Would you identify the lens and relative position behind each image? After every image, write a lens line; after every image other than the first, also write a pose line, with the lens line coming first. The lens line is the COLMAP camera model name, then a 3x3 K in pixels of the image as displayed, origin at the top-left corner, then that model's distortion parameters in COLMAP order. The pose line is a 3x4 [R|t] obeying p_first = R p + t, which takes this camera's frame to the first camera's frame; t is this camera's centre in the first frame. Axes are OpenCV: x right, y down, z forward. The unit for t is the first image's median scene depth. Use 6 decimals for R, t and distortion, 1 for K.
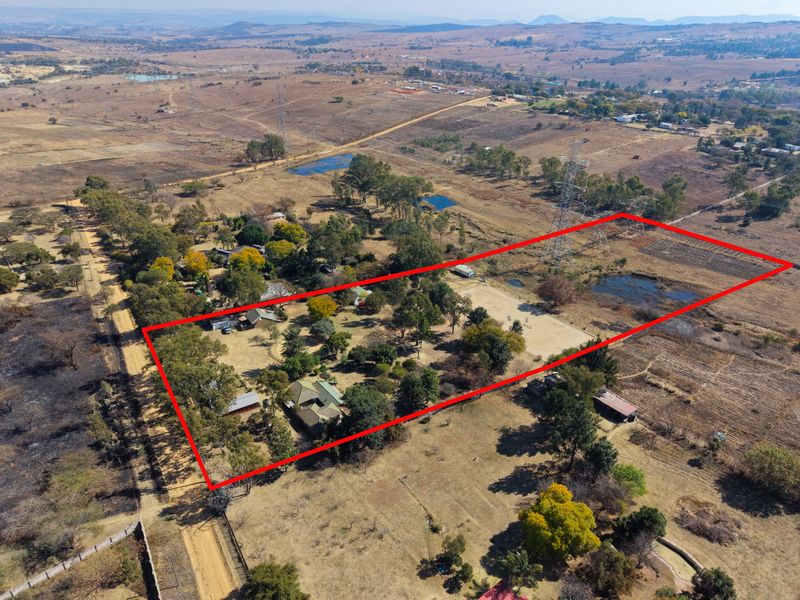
lens RADIAL K [[534.7, 0, 400.0], [0, 534.7, 300.0], [0, 0, 1]] dist [0.005117, -0.003992]
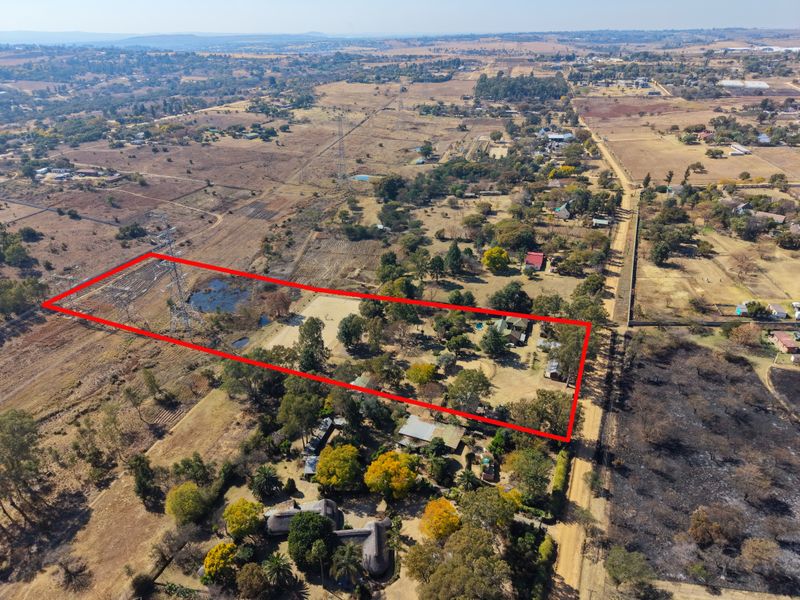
lens RADIAL K [[534.7, 0, 400.0], [0, 534.7, 300.0], [0, 0, 1]] dist [0.005117, -0.003992]
pose [[-0.574821, -0.371936, 0.728865, -1.071782], [0.381626, 0.666074, 0.640864, -0.990783], [-0.723839, 0.646536, -0.240933, 1.527450]]
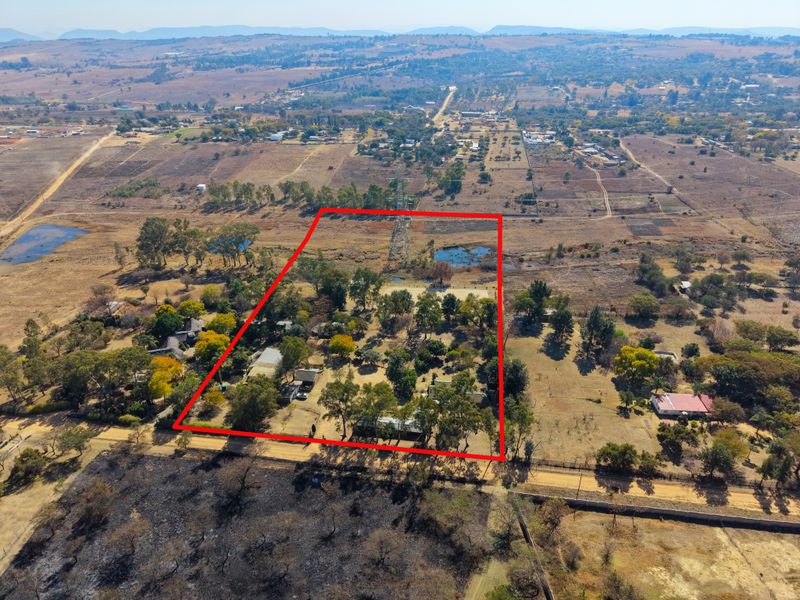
lens RADIAL K [[534.7, 0, 400.0], [0, 534.7, 300.0], [0, 0, 1]] dist [0.005117, -0.003992]
pose [[0.671016, -0.343971, 0.656827, -1.002248], [0.354334, 0.926937, 0.123435, -0.221854], [-0.651295, 0.149909, 0.743869, 0.076557]]
